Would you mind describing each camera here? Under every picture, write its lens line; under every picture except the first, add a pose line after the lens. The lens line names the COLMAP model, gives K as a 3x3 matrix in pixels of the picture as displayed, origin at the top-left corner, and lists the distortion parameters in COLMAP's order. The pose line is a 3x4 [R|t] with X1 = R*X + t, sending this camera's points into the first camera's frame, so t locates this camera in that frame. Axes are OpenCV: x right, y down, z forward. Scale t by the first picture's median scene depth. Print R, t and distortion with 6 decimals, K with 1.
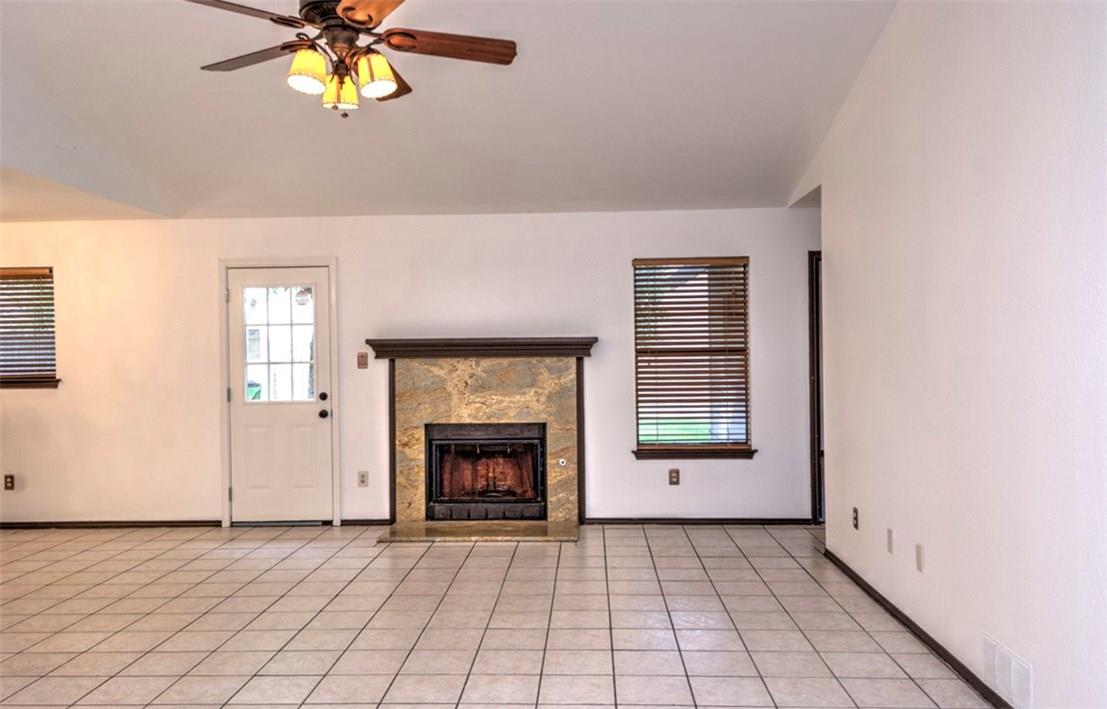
lens RADIAL K [[819.6, 0, 554.6], [0, 819.6, 354.8], [0, 0, 1]] dist [0.013060, 0.002175]
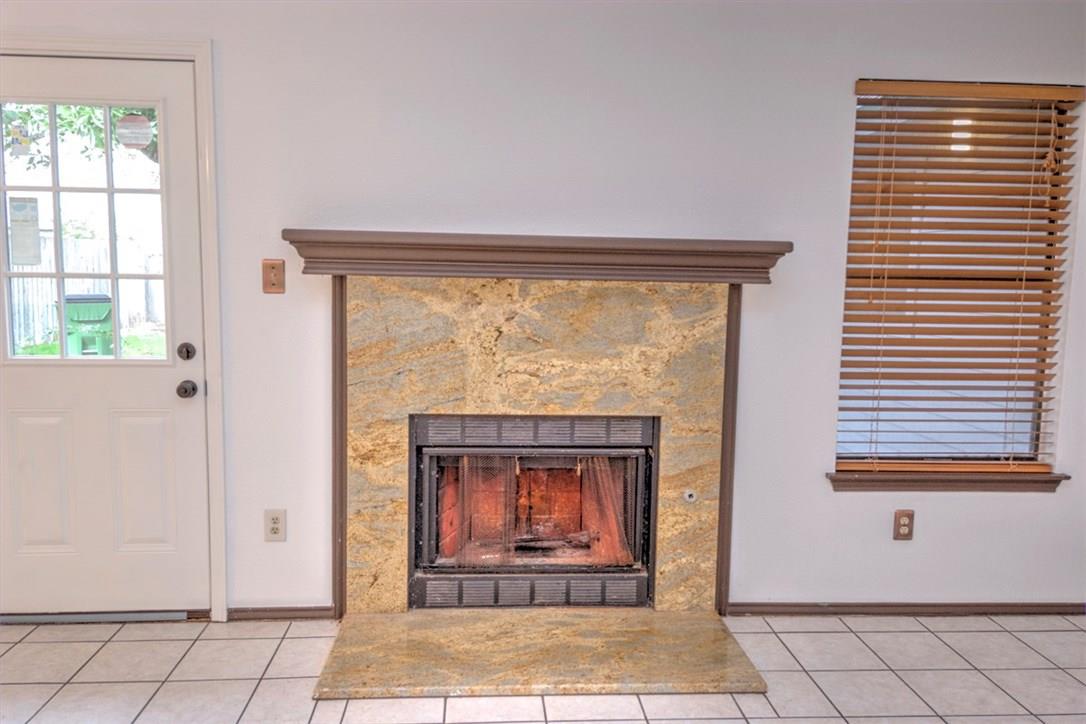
lens RADIAL K [[835.0, 0, 545.9], [0, 835.0, 364.0], [0, 0, 1]] dist [0.024255, -0.016739]
pose [[0.994431, 0.020138, 0.103445, -0.130305], [-0.031229, 0.993796, 0.106745, 0.000924], [-0.100654, -0.109381, 0.988891, 0.516178]]
